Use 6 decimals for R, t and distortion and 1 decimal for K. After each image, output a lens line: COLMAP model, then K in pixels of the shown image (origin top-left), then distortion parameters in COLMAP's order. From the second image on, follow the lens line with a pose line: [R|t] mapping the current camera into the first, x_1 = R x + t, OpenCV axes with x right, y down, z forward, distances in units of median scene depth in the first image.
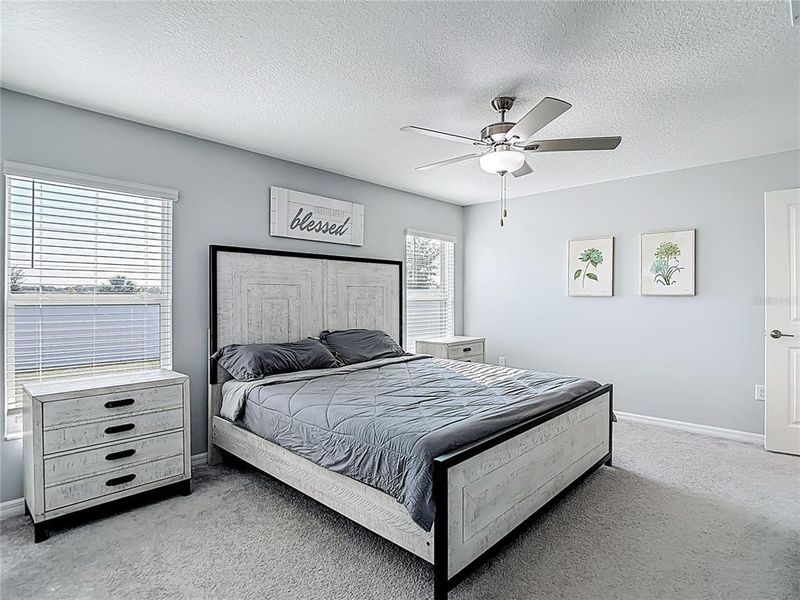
lens RADIAL K [[428.0, 0, 393.8], [0, 428.0, 296.9], [0, 0, 1]] dist [-0.000688, -0.017938]
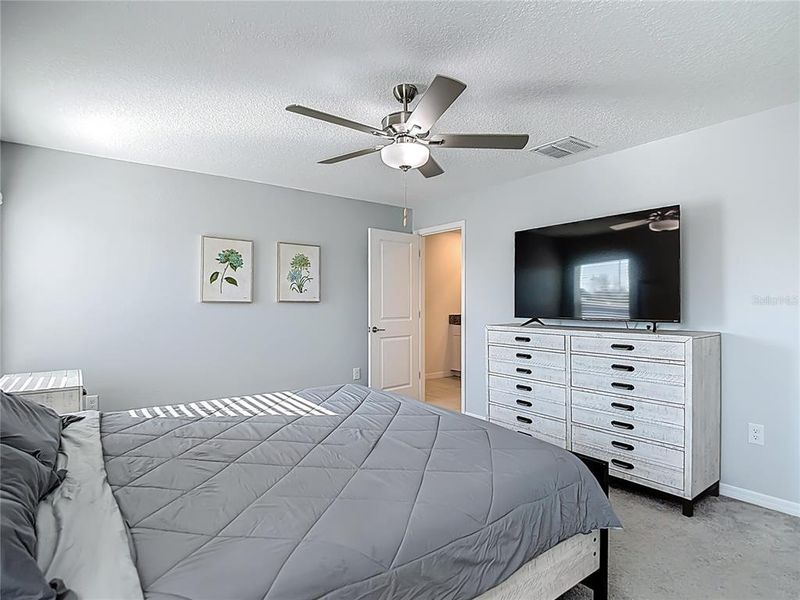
lens RADIAL K [[428.0, 0, 396.5], [0, 428.0, 303.2], [0, 0, 1]] dist [-0.000688, -0.017938]
pose [[0.176820, 0.005827, 0.984226, -0.377043], [0.003640, 0.999972, -0.006574, 0.007295], [-0.984237, 0.004745, 0.176793, 0.511560]]
